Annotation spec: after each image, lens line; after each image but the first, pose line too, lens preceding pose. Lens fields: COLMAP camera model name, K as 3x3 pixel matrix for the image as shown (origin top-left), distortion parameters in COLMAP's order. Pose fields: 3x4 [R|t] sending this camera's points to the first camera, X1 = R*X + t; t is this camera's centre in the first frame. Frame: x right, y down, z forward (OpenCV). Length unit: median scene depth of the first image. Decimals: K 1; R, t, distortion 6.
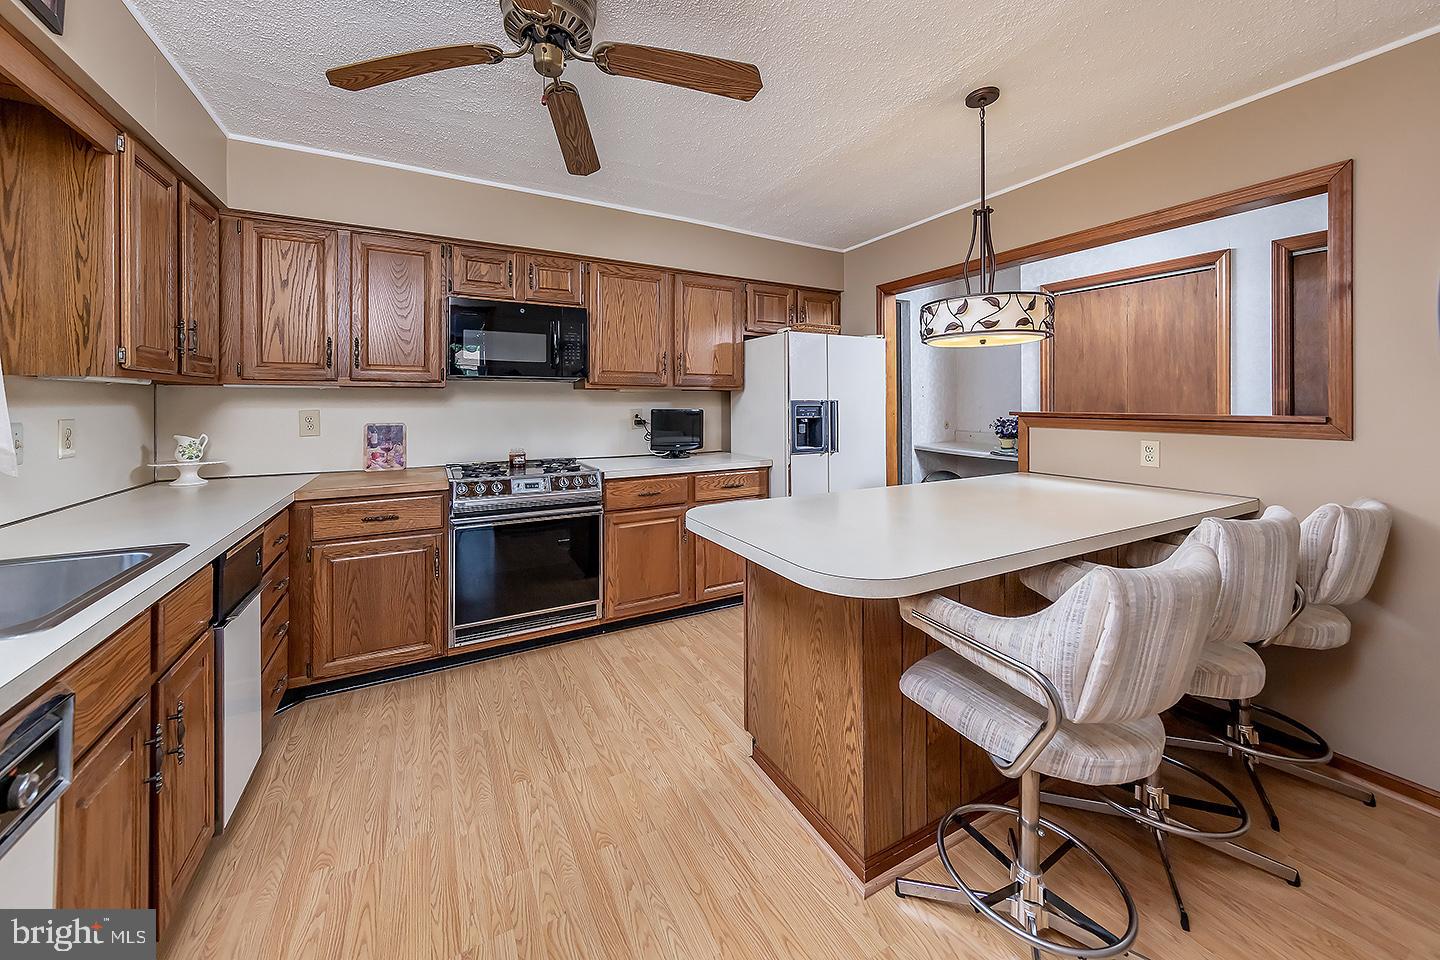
lens RADIAL K [[520.9, 0, 699.6], [0, 520.9, 409.3], [0, 0, 1]] dist [0.005431, -0.001188]
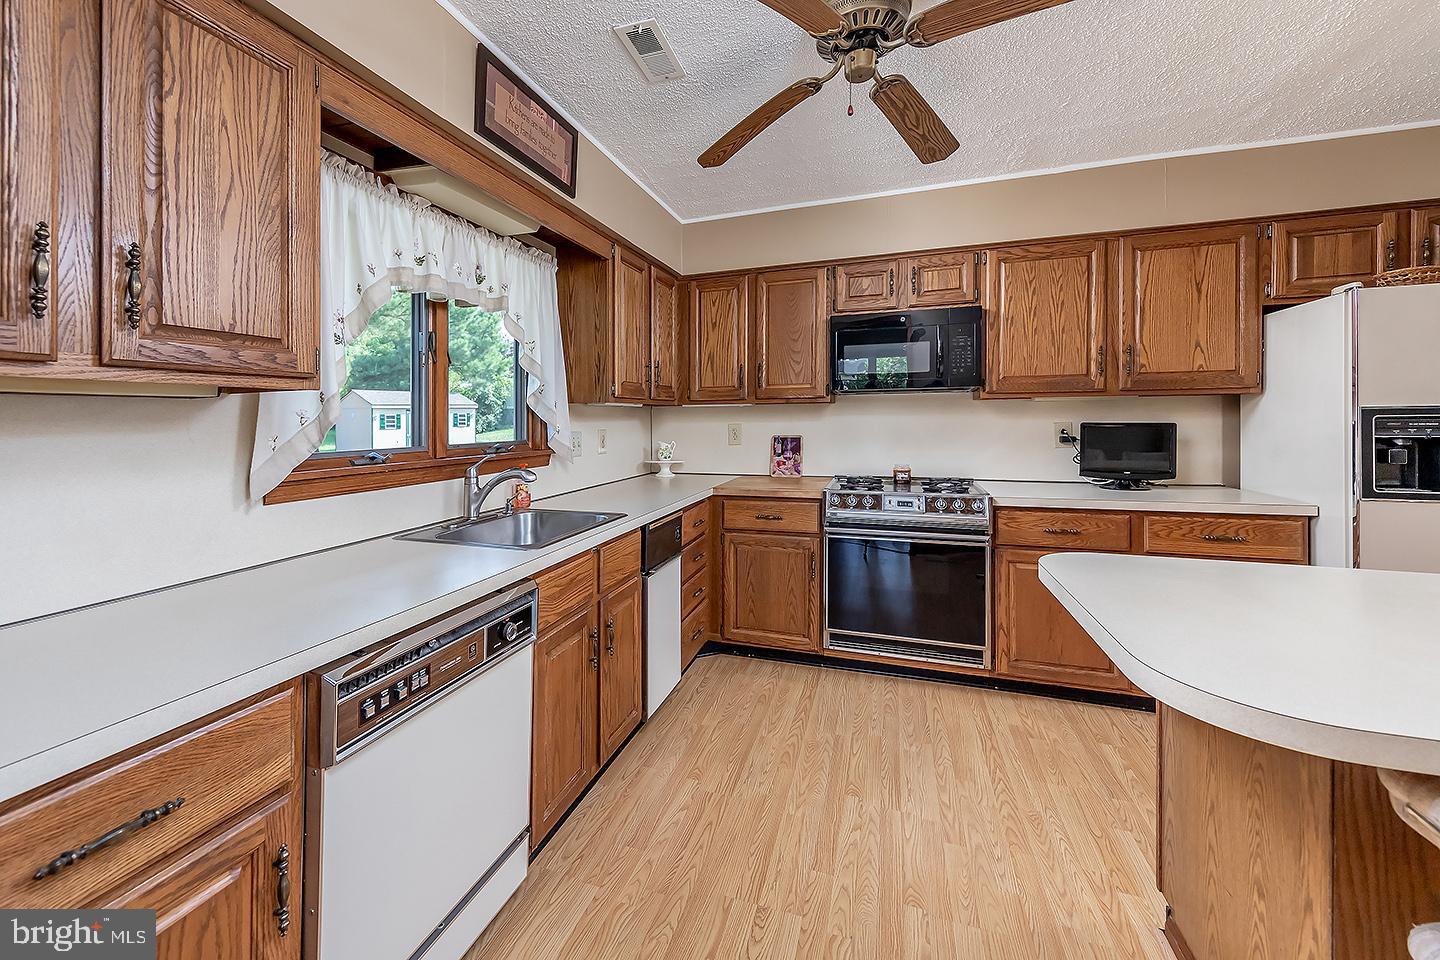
lens RADIAL K [[551.4, 0, 695.0], [0, 551.4, 421.3], [0, 0, 1]] dist [-0.001297, -0.000031]
pose [[0.678511, -0.003447, -0.734582, 0.167693], [0.001143, 0.999993, -0.003637, 0.000502], [0.734589, 0.001628, 0.678510, 0.047635]]
